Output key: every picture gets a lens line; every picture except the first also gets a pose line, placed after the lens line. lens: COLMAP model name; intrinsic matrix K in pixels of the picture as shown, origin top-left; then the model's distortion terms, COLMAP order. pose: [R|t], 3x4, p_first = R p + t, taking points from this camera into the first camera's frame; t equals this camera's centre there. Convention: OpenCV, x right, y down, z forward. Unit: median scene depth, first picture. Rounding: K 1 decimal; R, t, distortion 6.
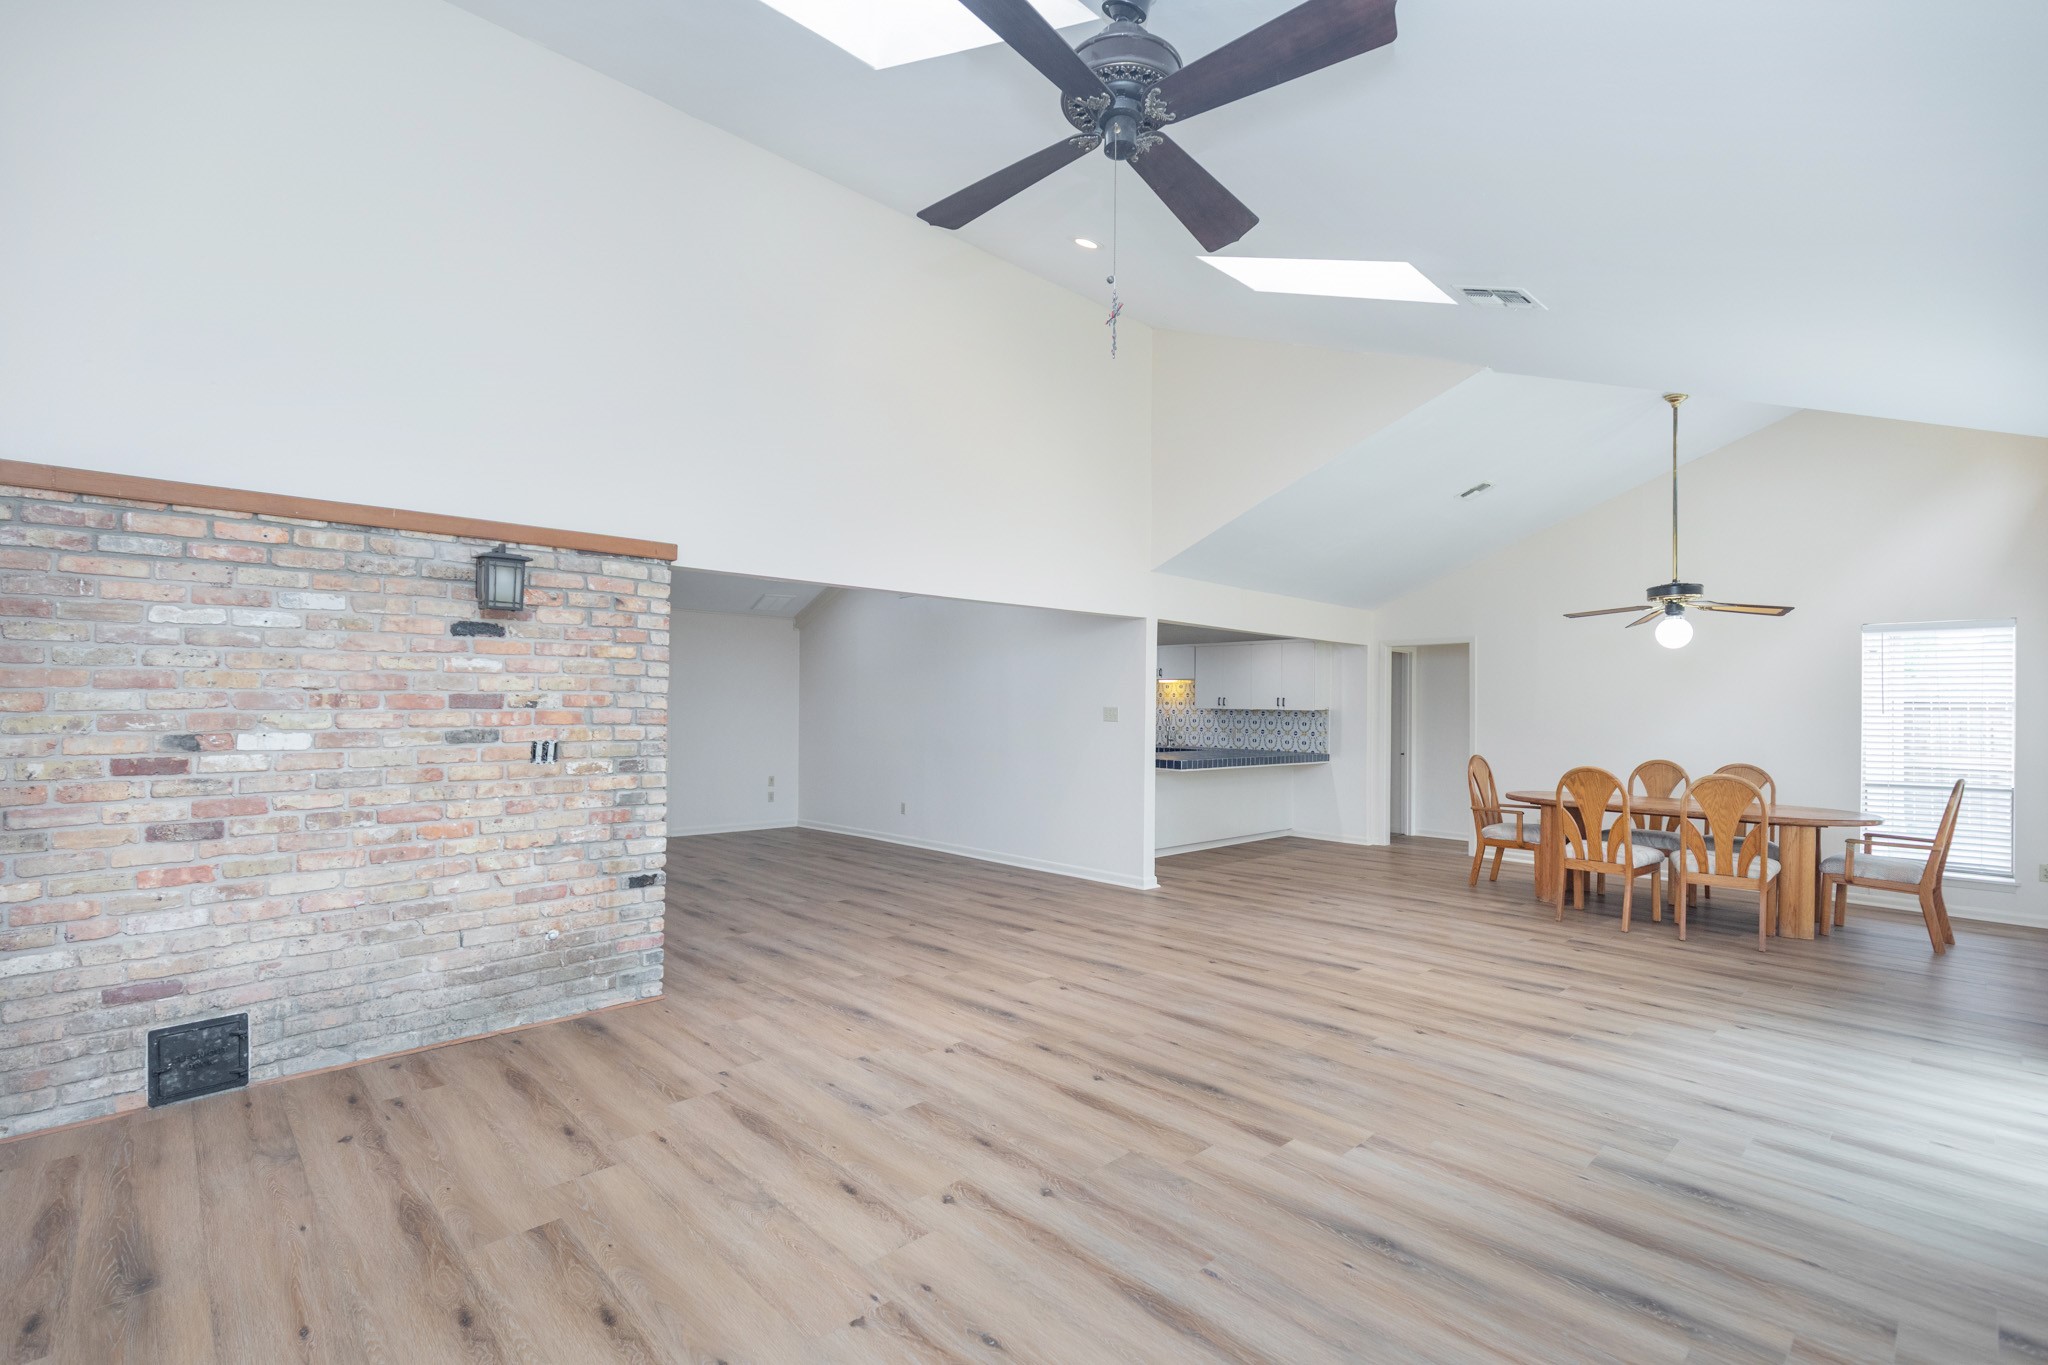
lens RADIAL K [[915.4, 0, 1027.9], [0, 915.4, 705.4], [0, 0, 1]] dist [0.011689, -0.000751]
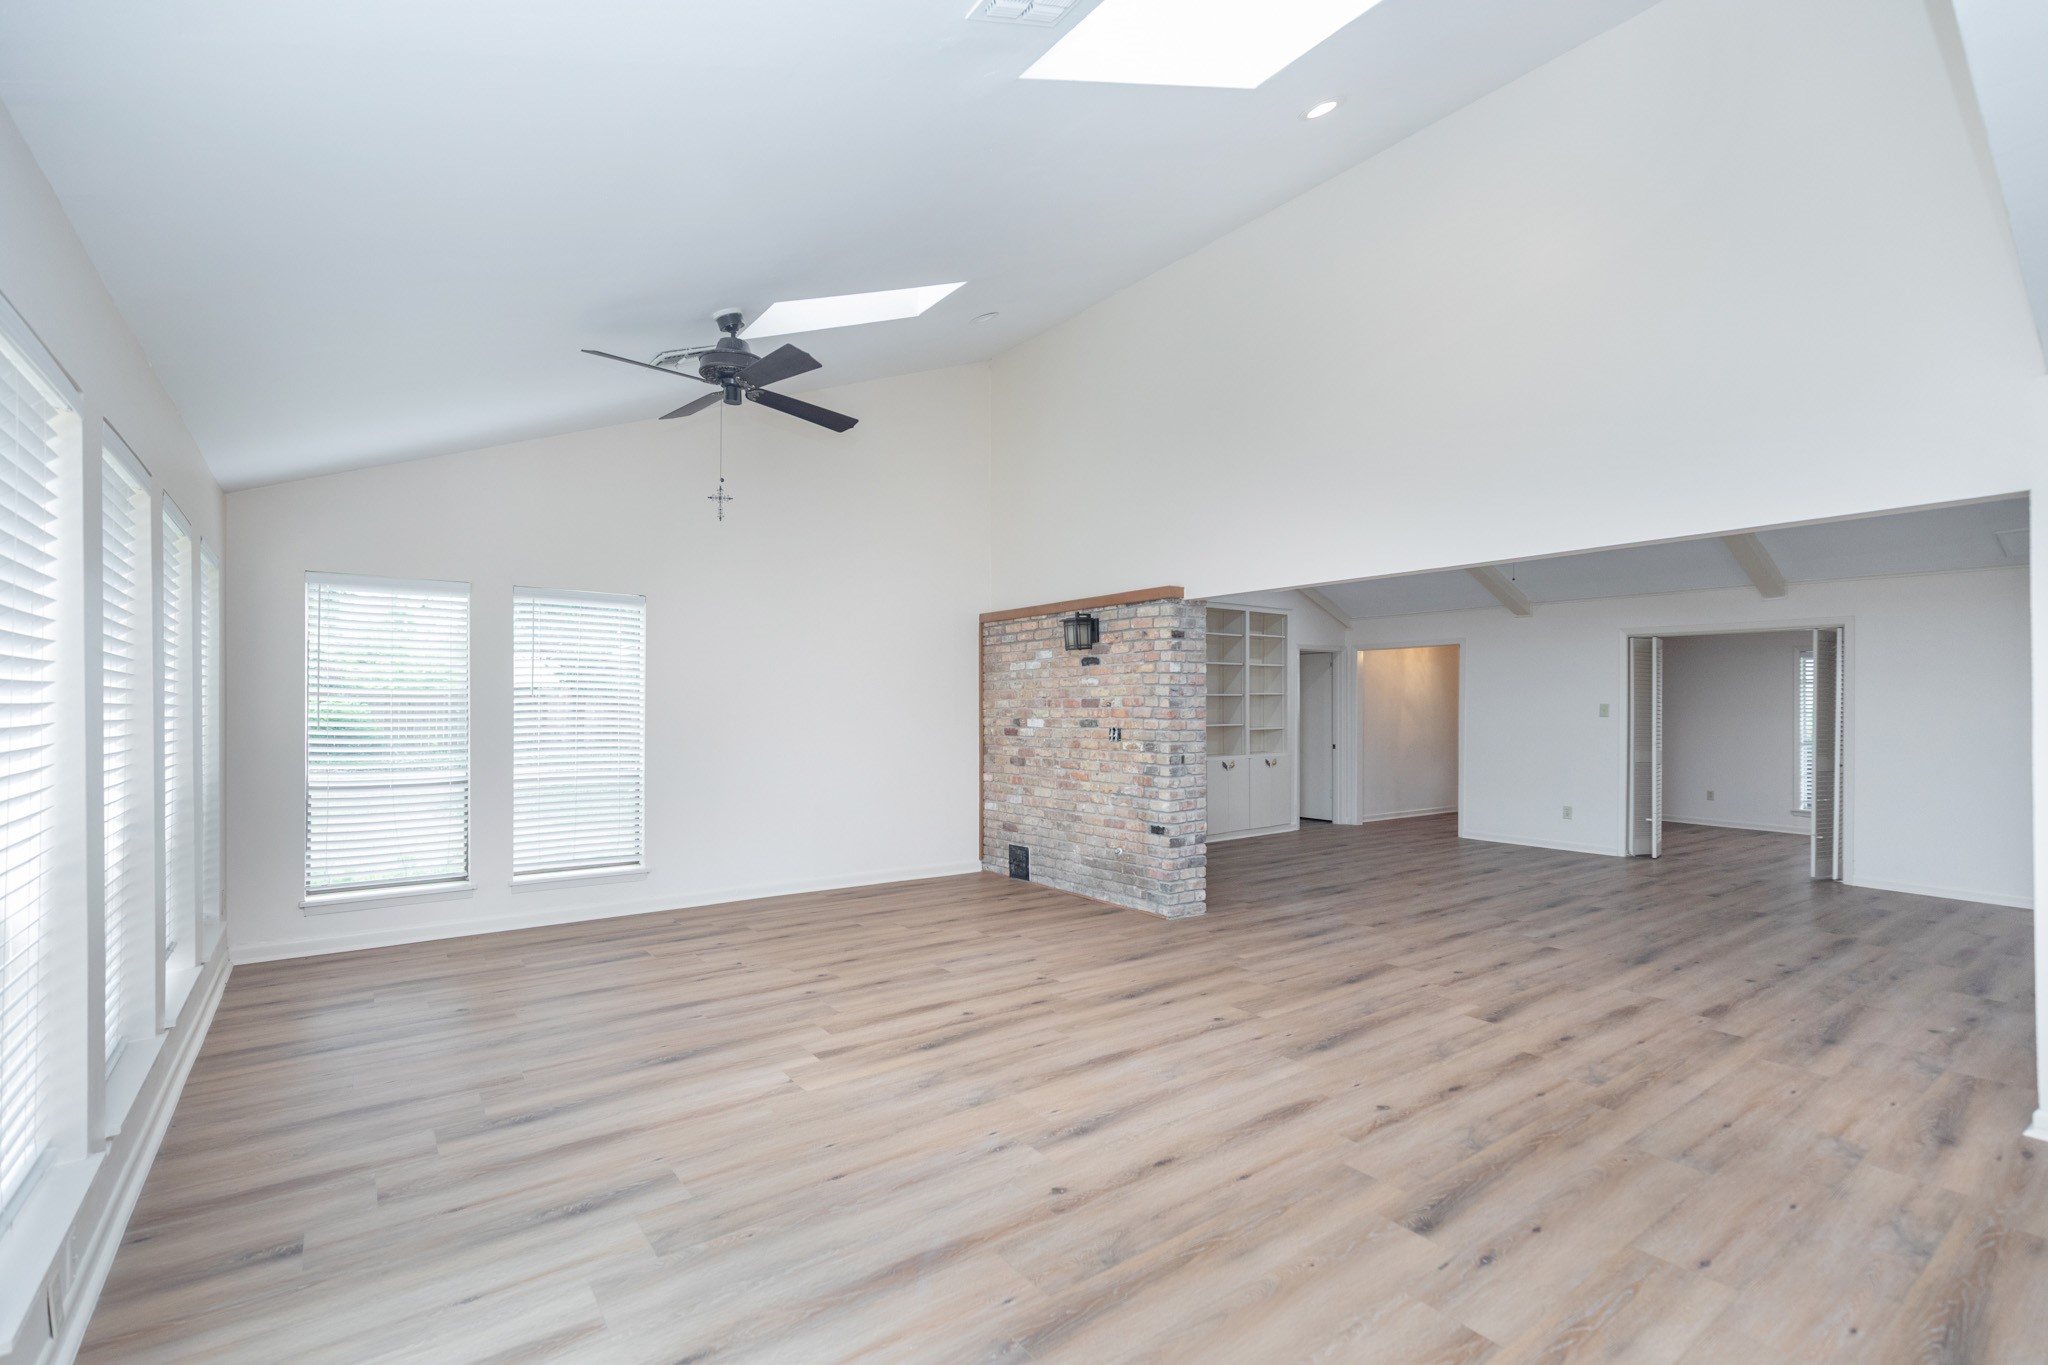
lens RADIAL K [[915.4, 0, 1027.9], [0, 915.4, 705.4], [0, 0, 1]] dist [0.011689, -0.000751]
pose [[-0.119963, -0.008716, -0.992740, 1.131342], [-0.003516, 0.999959, -0.008355, 0.014918], [0.992772, 0.002488, -0.119988, 1.102302]]
